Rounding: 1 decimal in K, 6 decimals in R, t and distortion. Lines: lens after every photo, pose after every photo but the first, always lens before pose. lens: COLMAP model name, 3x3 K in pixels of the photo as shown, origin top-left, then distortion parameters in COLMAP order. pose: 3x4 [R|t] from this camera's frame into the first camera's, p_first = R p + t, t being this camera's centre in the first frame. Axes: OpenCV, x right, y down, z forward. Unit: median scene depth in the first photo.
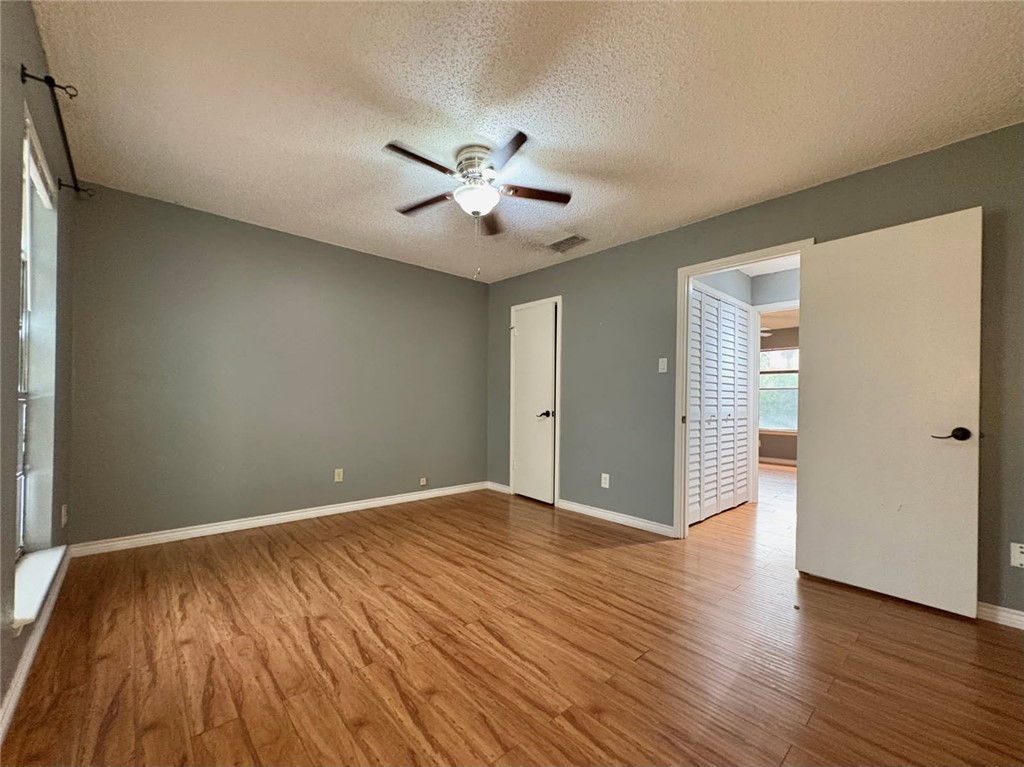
lens RADIAL K [[421.2, 0, 502.6], [0, 421.2, 401.3], [0, 0, 1]] dist [0.000370, 0.000198]
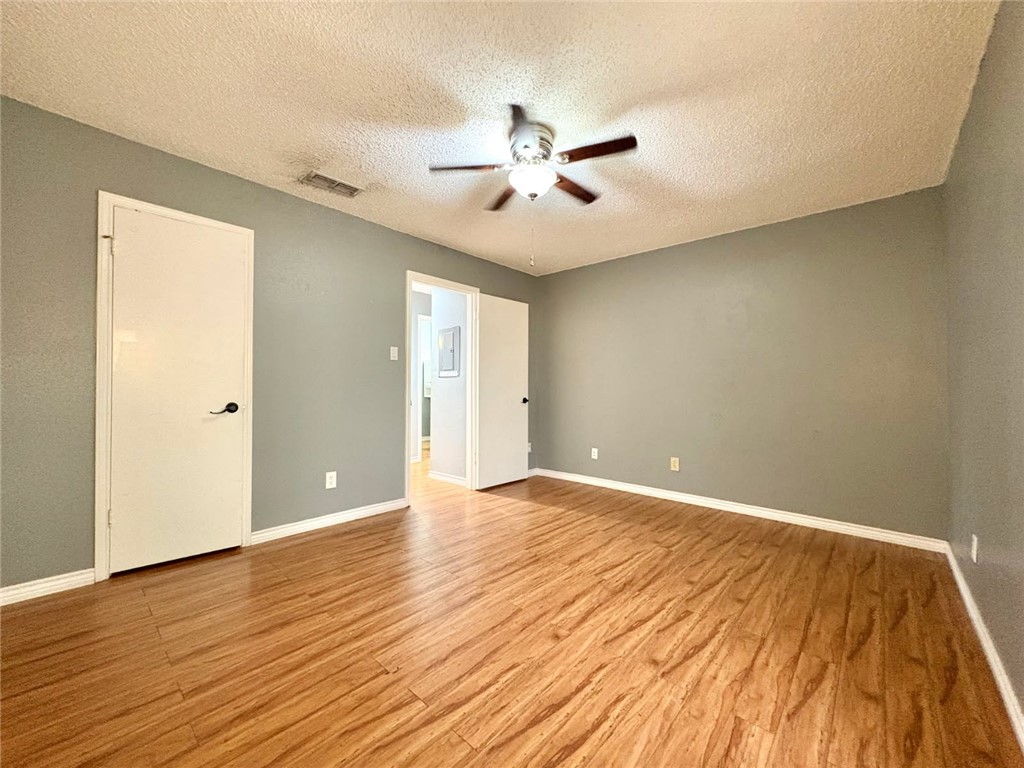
lens RADIAL K [[421.2, 0, 511.4], [0, 421.2, 384.5], [0, 0, 1]] dist [0.000370, 0.000198]
pose [[-0.128393, -0.008724, 0.991685, -1.232204], [-0.007844, 0.999939, 0.007781, -0.028204], [-0.991692, -0.006780, -0.128454, 1.424068]]
